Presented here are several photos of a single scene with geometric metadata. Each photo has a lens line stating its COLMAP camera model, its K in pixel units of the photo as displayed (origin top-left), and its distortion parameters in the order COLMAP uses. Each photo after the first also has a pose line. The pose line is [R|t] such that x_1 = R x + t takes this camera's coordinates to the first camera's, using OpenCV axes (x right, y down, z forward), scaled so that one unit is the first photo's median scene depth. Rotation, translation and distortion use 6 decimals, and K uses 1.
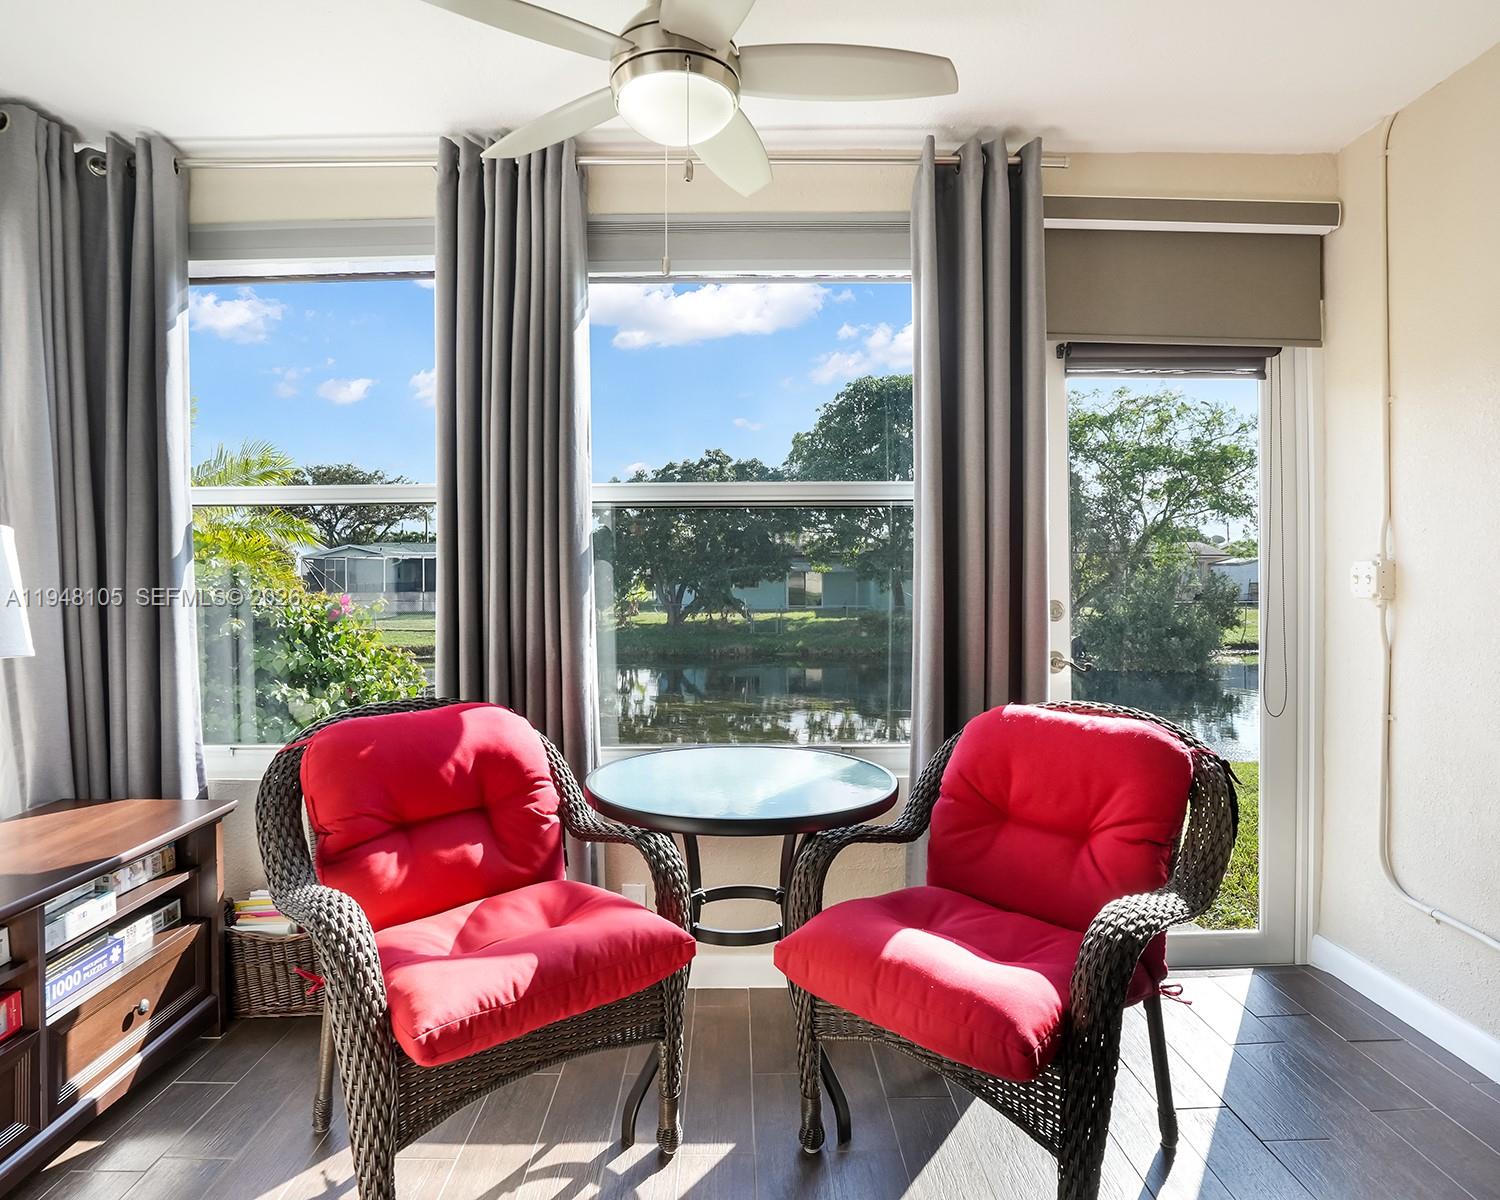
lens RADIAL K [[858.5, 0, 749.8], [0, 858.5, 593.8], [0, 0, 1]] dist [-0.072465, 0.031374]
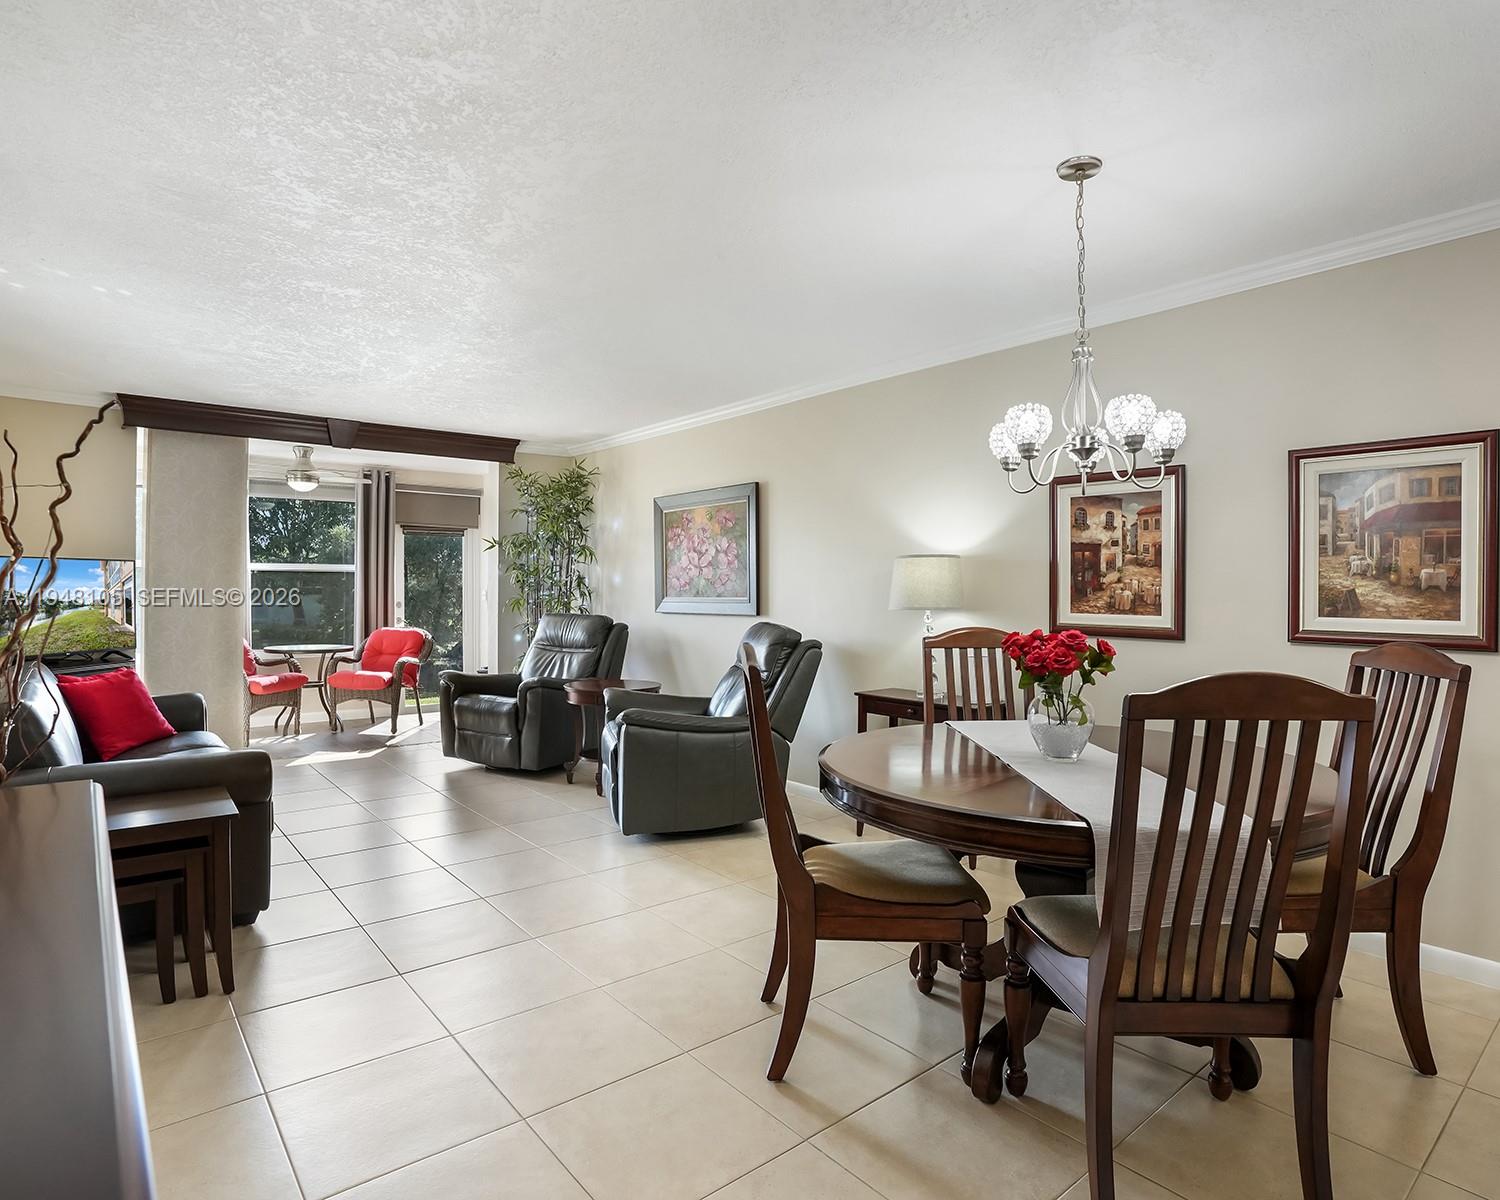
lens RADIAL K [[836.5, 0, 750.7], [0, 836.5, 597.1], [0, 0, 1]] dist [-0.068586, 0.027324]
pose [[0.773927, -0.001458, 0.633274, -0.781925], [0.009842, 0.999904, -0.009725, 0.047564], [-0.633199, 0.013759, 0.773867, -2.958329]]
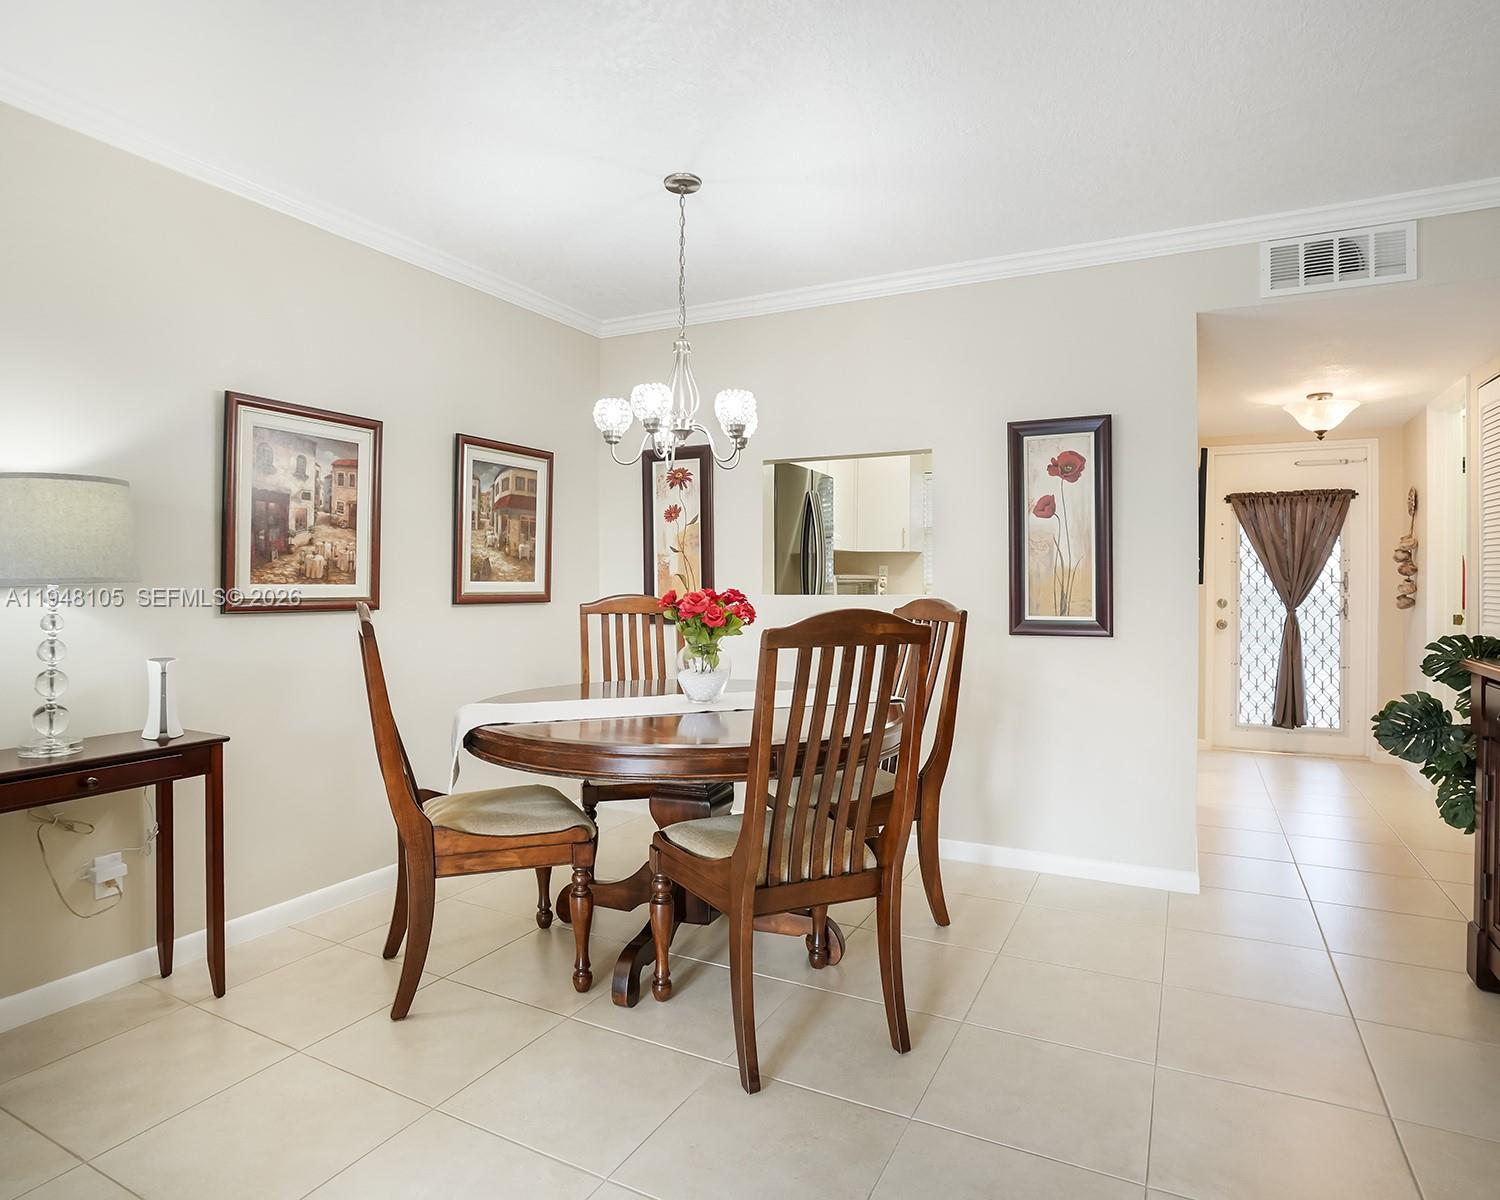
lens RADIAL K [[858.5, 0, 749.8], [0, 858.5, 593.8], [0, 0, 1]] dist [-0.072465, 0.031374]
pose [[-0.883571, -0.008332, 0.468223, -0.432100], [0.009482, 0.999318, 0.035677, 0.046792], [-0.468201, 0.035963, -0.882890, -1.223004]]
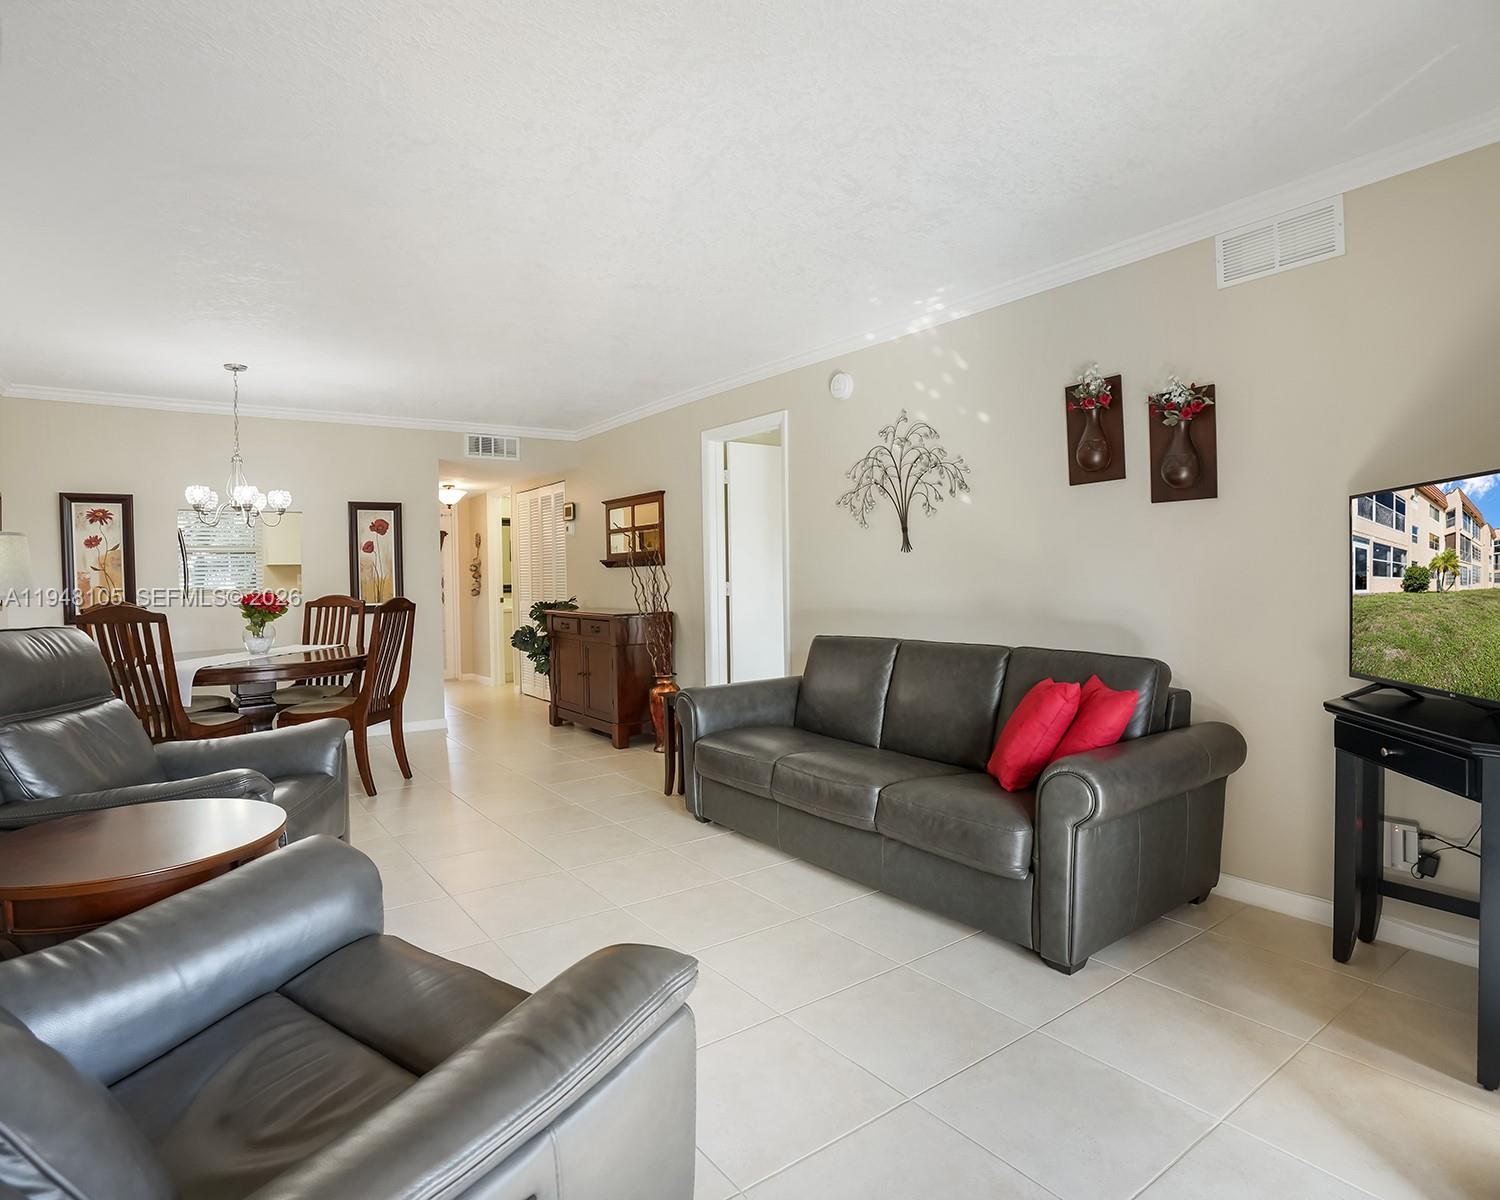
lens RADIAL K [[836.5, 0, 750.7], [0, 836.5, 597.1], [0, 0, 1]] dist [-0.068586, 0.027324]
pose [[-0.809548, 0.030315, -0.586270, 0.493845], [0.004621, 0.998964, 0.045274, -0.003165], [0.587035, 0.033942, -0.808850, 0.397913]]
